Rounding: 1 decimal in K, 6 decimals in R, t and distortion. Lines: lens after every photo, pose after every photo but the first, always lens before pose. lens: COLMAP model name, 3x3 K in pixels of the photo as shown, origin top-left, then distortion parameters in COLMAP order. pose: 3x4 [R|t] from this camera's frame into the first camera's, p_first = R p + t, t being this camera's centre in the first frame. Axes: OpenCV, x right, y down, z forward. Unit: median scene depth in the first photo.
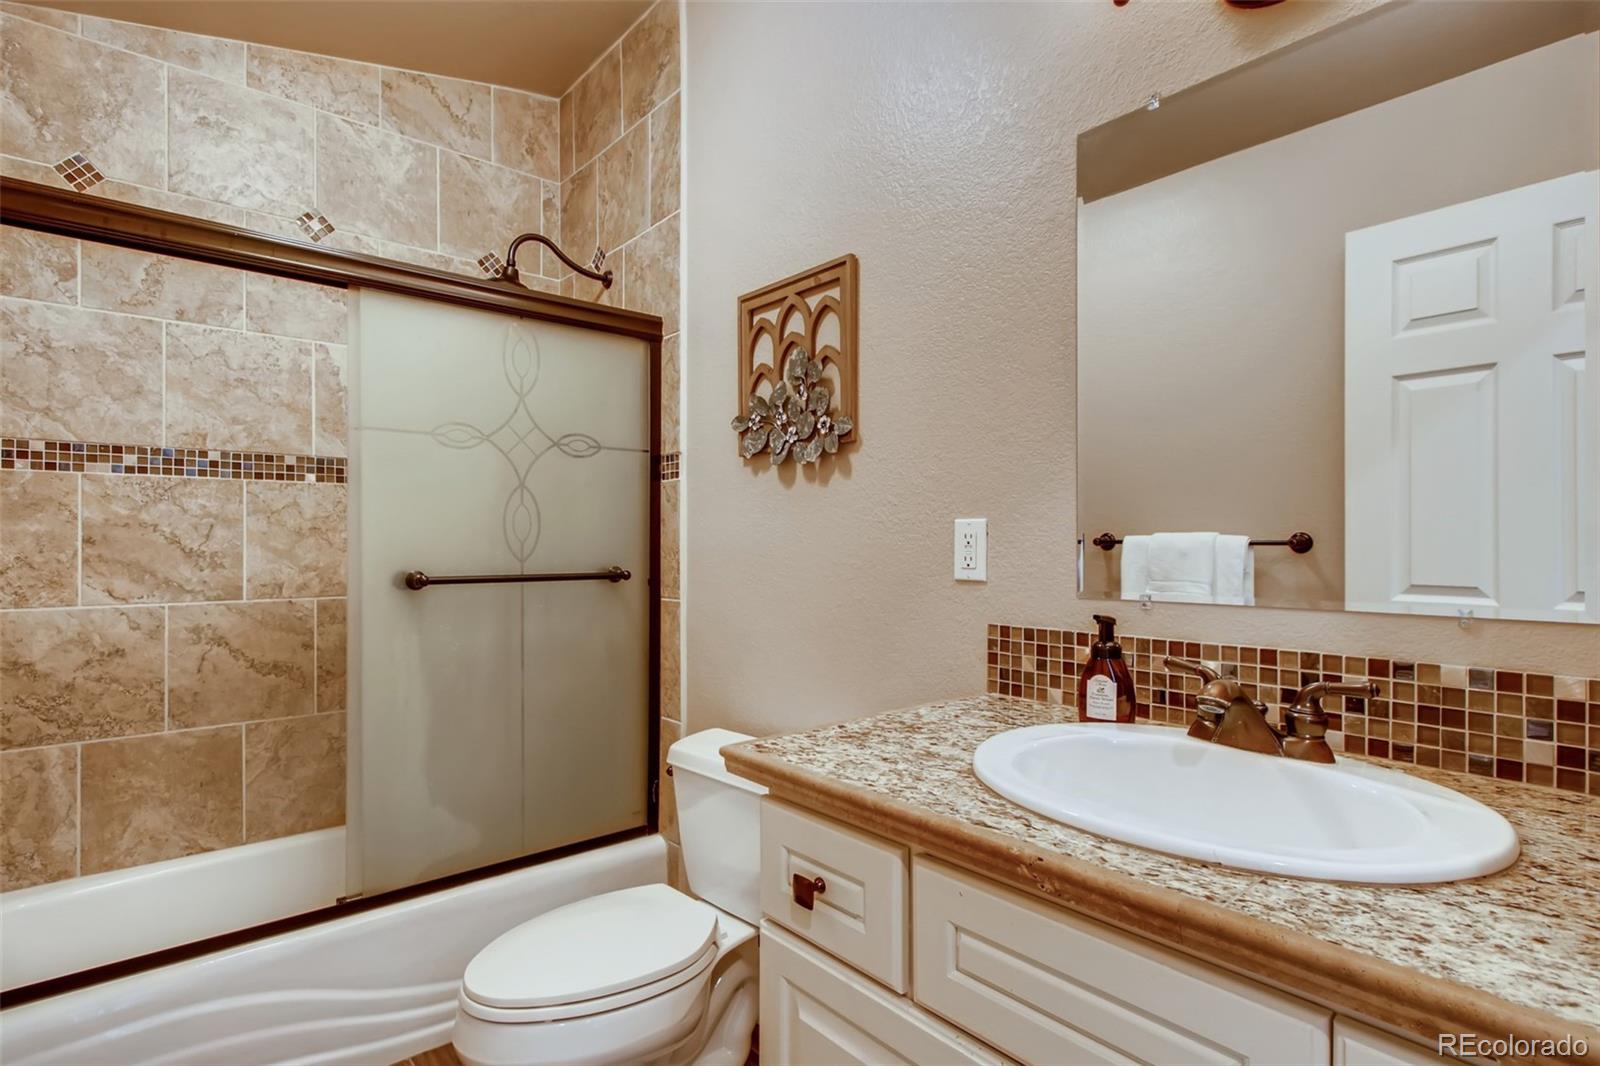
lens RADIAL K [[760.1, 0, 800.0], [0, 760.1, 533.0], [0, 0, 1]] dist [0.002819, 0.000006]
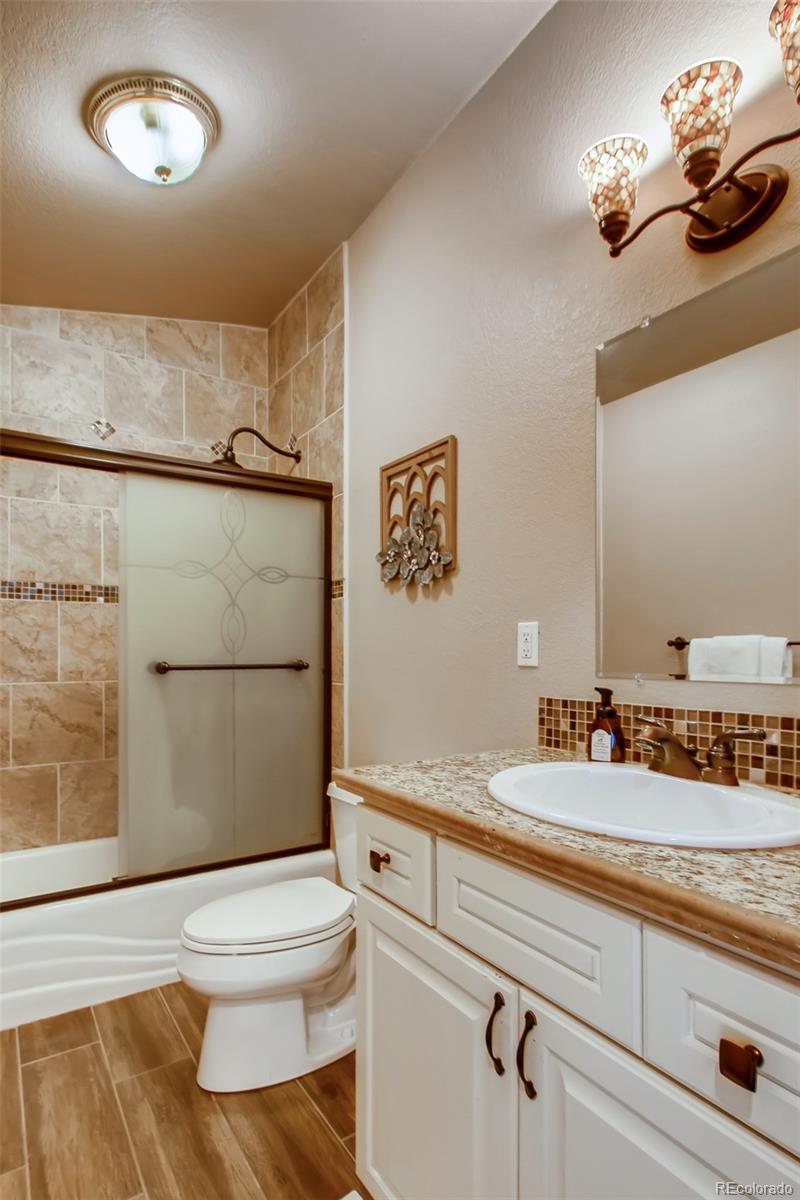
lens RADIAL K [[595.7, 0, 404.2], [0, 595.7, 642.5], [0, 0, 1]] dist [0.003115, -0.000027]
pose [[0.992305, -0.002035, -0.123800, 0.091033], [0.002048, 0.999998, -0.000018, 0.012307], [0.123800, -0.000236, 0.992307, -0.081347]]
